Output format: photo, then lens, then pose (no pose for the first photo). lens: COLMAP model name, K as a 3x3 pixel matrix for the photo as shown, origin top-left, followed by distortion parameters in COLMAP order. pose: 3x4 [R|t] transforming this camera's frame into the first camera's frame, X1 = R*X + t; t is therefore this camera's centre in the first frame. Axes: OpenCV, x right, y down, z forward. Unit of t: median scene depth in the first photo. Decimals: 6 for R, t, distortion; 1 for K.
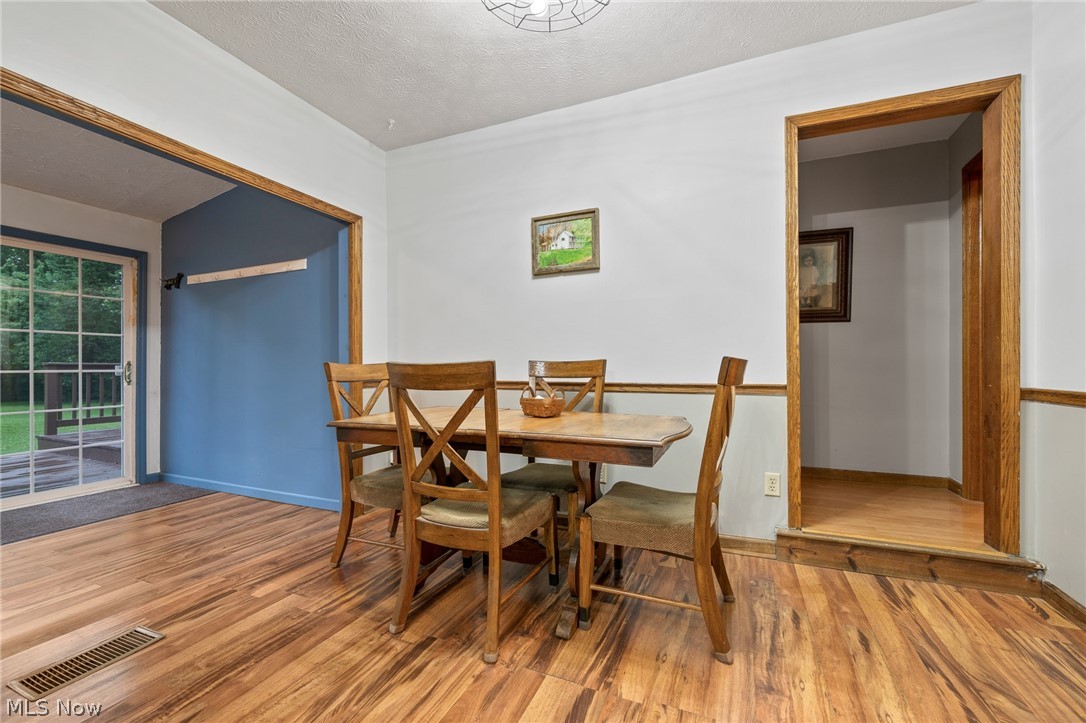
lens RADIAL K [[445.5, 0, 543.0], [0, 445.5, 369.1], [0, 0, 1]] dist [0.002557, 0.000176]
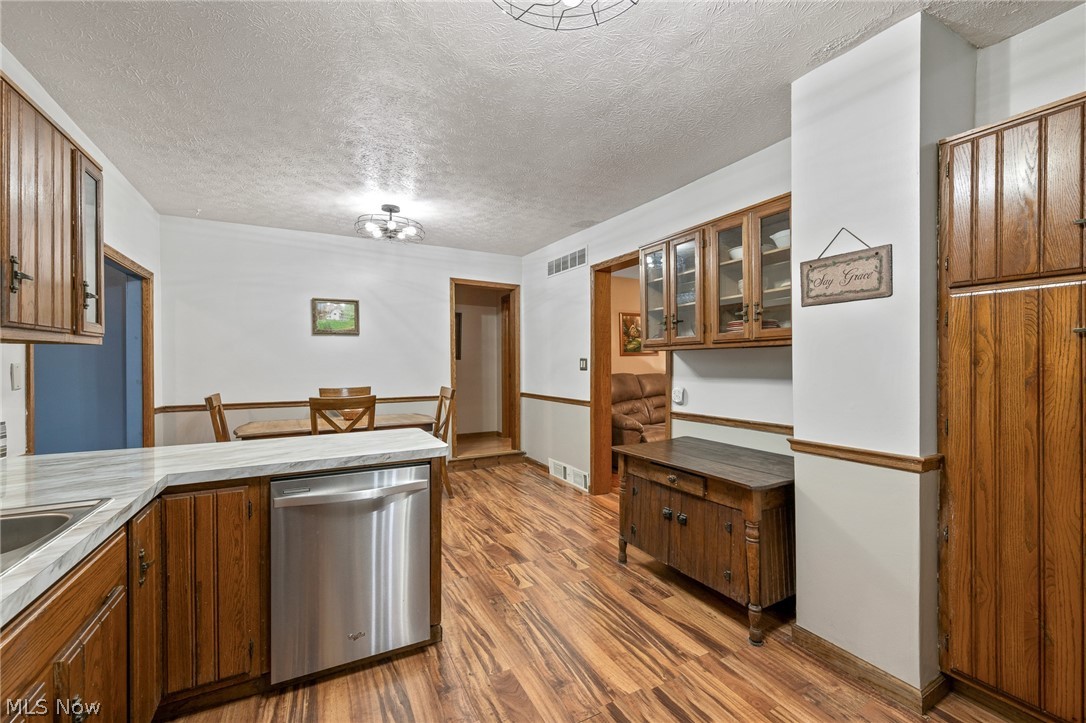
lens RADIAL K [[445.5, 0, 542.6], [0, 445.5, 364.2], [0, 0, 1]] dist [0.002557, 0.000176]
pose [[0.629831, -0.002676, 0.776727, -0.957229], [0.005994, 0.999981, -0.001416, -0.120545], [-0.776709, 0.005548, 0.629836, -0.823361]]
